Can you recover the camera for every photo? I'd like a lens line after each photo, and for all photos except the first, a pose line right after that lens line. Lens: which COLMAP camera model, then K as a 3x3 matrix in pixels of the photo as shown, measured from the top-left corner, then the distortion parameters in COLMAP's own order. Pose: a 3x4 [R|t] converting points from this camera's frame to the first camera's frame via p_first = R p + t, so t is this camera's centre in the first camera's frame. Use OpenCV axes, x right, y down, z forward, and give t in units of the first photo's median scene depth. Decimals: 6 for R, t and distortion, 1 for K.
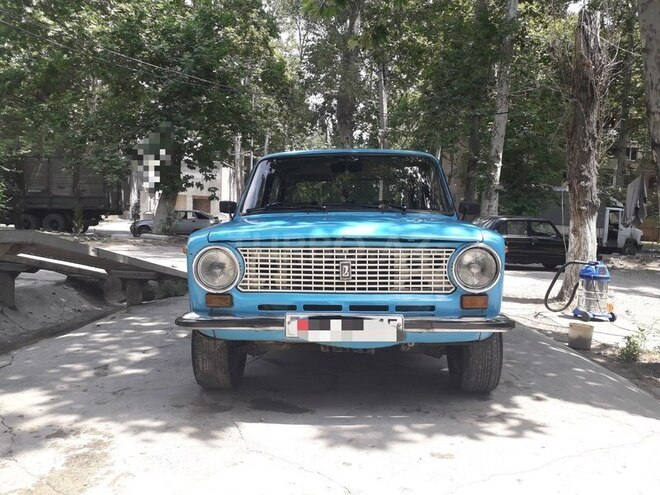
lens RADIAL K [[539.0, 0, 333.8], [0, 539.0, 249.2], [0, 0, 1]] dist [0.002931, -0.006701]
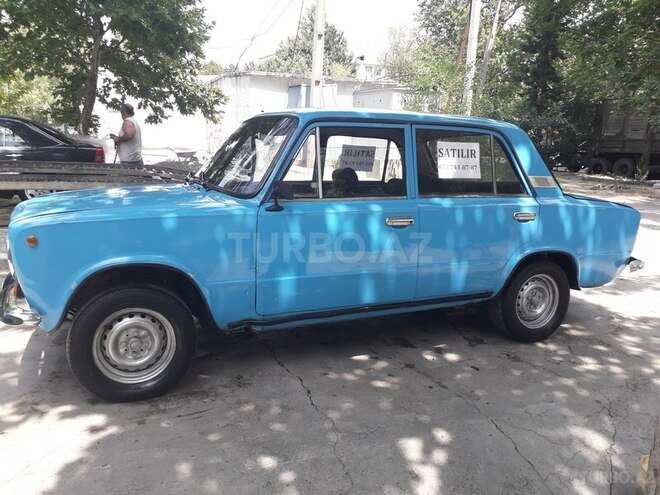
lens RADIAL K [[539.0, 0, 333.8], [0, 539.0, 249.2], [0, 0, 1]] dist [0.002931, -0.006701]
pose [[0.402404, 0.168524, -0.899817, 1.364855], [-0.066498, 0.985694, 0.154870, -0.163729], [0.913044, -0.002484, 0.407854, 1.089720]]
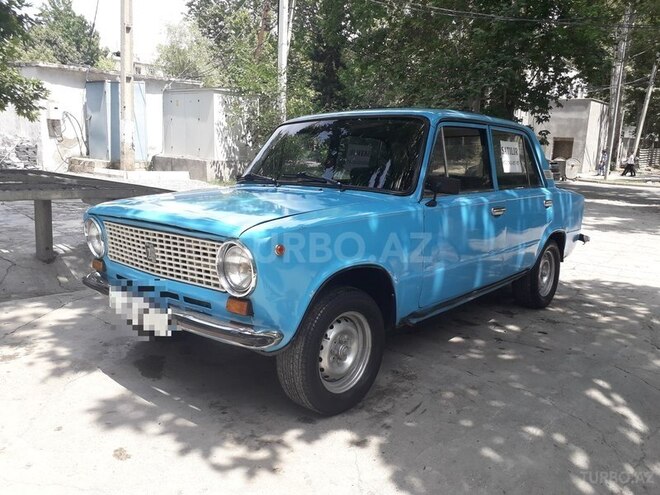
lens RADIAL K [[539.0, 0, 333.8], [0, 539.0, 249.2], [0, 0, 1]] dist [0.002931, -0.006701]
pose [[0.754407, 0.116069, -0.646064, 0.943054], [-0.044274, 0.990999, 0.126340, -0.111063], [0.654913, -0.066708, 0.752755, 0.468994]]
